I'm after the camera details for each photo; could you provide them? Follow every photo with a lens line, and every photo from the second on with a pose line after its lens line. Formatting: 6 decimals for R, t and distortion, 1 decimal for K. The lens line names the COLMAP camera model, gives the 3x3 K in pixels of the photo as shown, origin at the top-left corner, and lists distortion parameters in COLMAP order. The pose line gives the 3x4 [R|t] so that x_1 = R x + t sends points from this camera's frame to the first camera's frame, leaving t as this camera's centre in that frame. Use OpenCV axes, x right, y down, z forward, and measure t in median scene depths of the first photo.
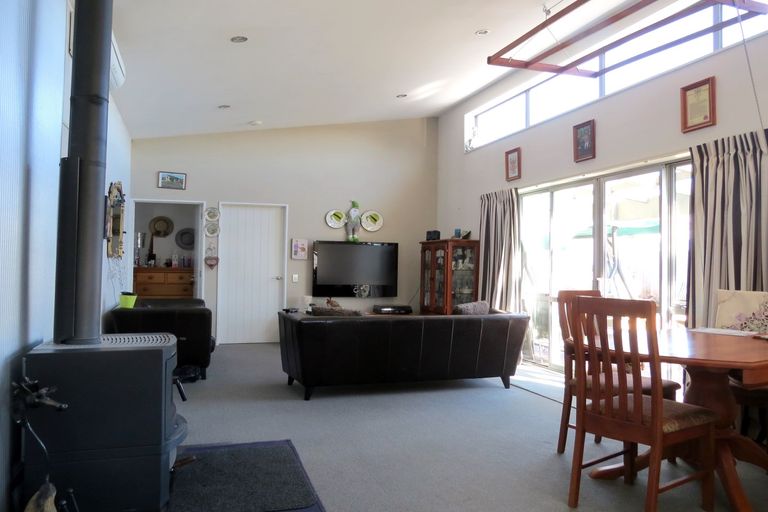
lens RADIAL K [[610.6, 0, 383.6], [0, 610.6, 255.8], [0, 0, 1]] dist [-0.028797, -0.000726]
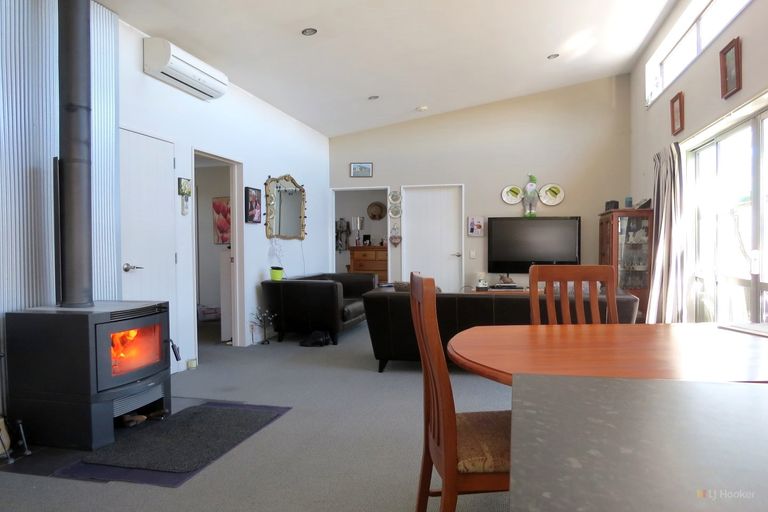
lens RADIAL K [[549.2, 0, 384.0], [0, 549.2, 255.5], [0, 0, 1]] dist [-0.007400, -0.002964]
pose [[0.852898, -0.006460, -0.522038, 0.220739], [0.024633, 0.999308, 0.027880, 0.008668], [0.521496, -0.036638, 0.852467, 0.132953]]
